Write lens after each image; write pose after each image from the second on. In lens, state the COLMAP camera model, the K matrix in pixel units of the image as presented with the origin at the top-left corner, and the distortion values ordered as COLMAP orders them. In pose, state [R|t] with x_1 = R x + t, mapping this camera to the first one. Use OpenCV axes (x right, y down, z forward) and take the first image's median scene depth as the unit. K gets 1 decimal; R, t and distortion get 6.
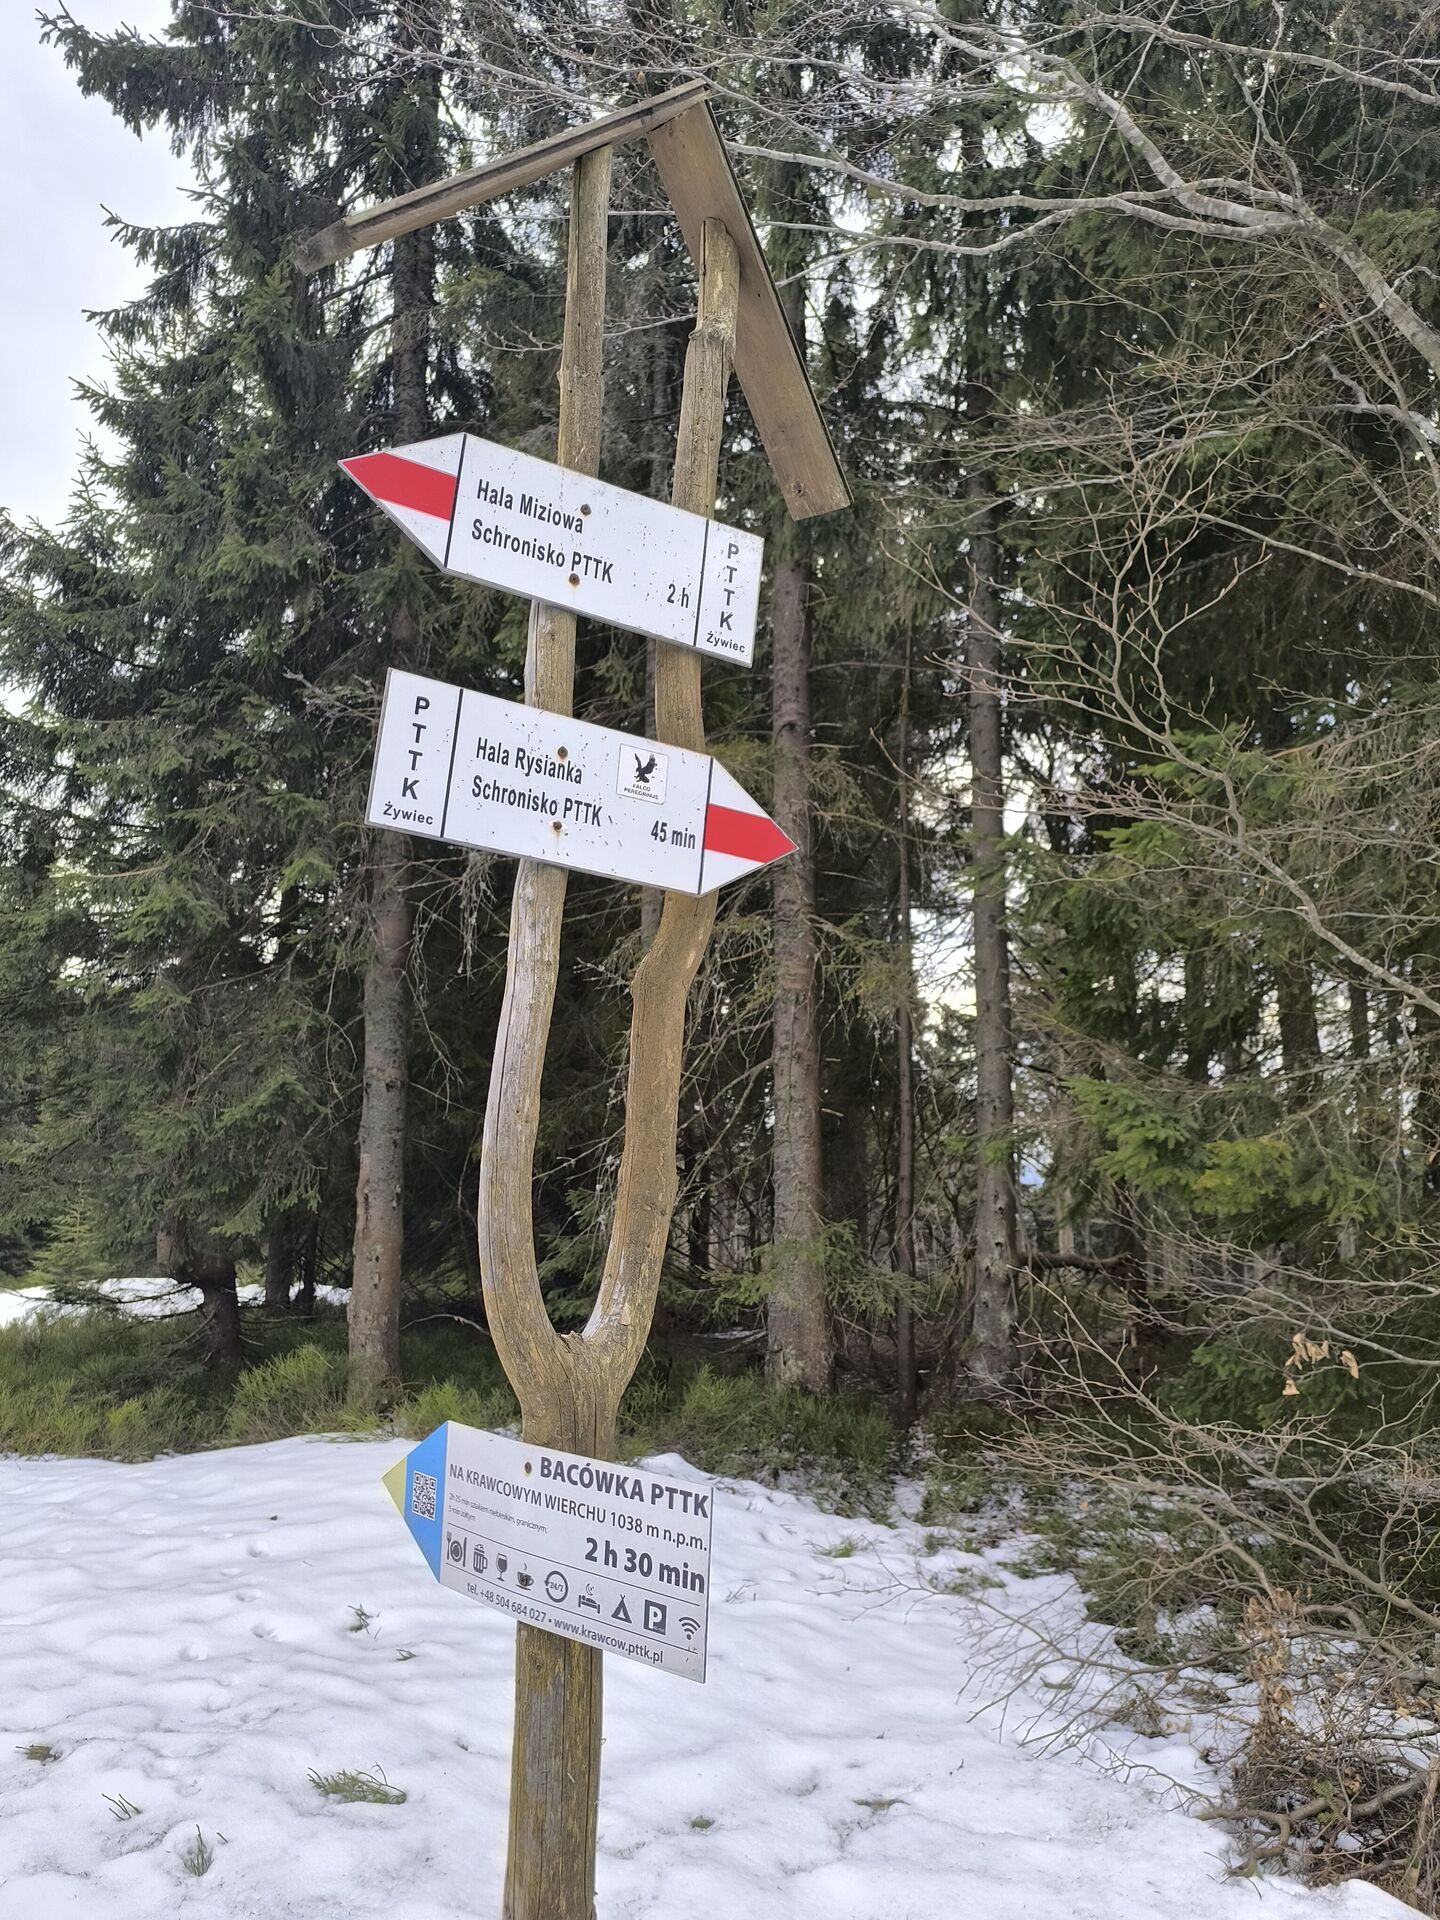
lens RADIAL K [[1310.4, 0, 724.1], [0, 1310.4, 1053.7], [0, 0, 1]] dist [0.049206, -0.045092]
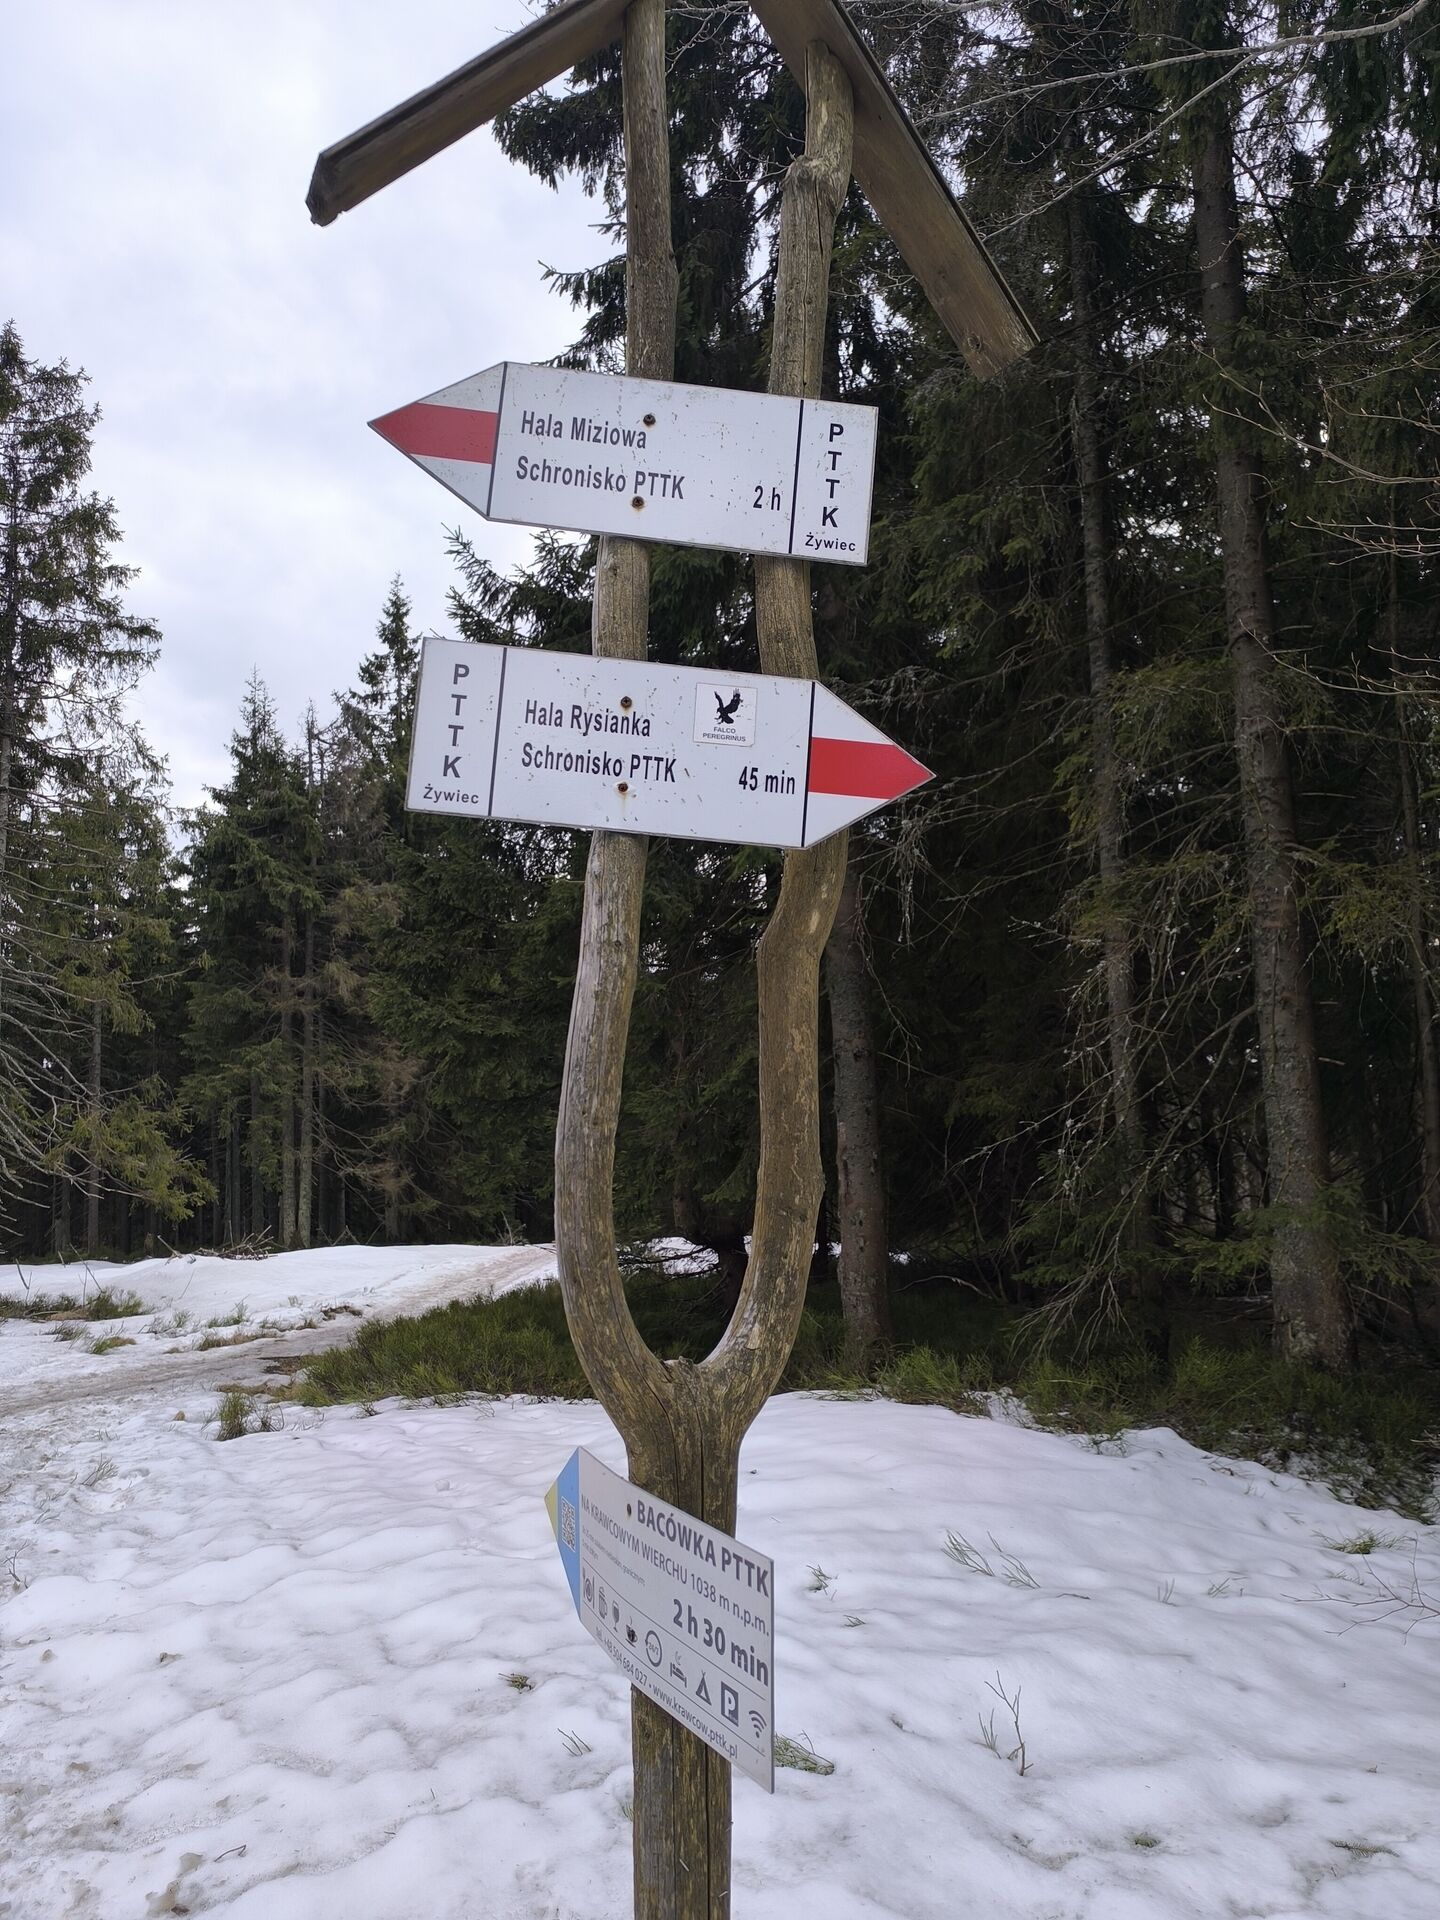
lens RADIAL K [[1310.4, 0, 724.1], [0, 1310.4, 1053.7], [0, 0, 1]] dist [0.049206, -0.045092]
pose [[0.935695, -0.054209, -0.348621, 0.213872], [0.063589, 0.997856, 0.015508, -0.004009], [0.347033, -0.036679, 0.937136, 0.174360]]
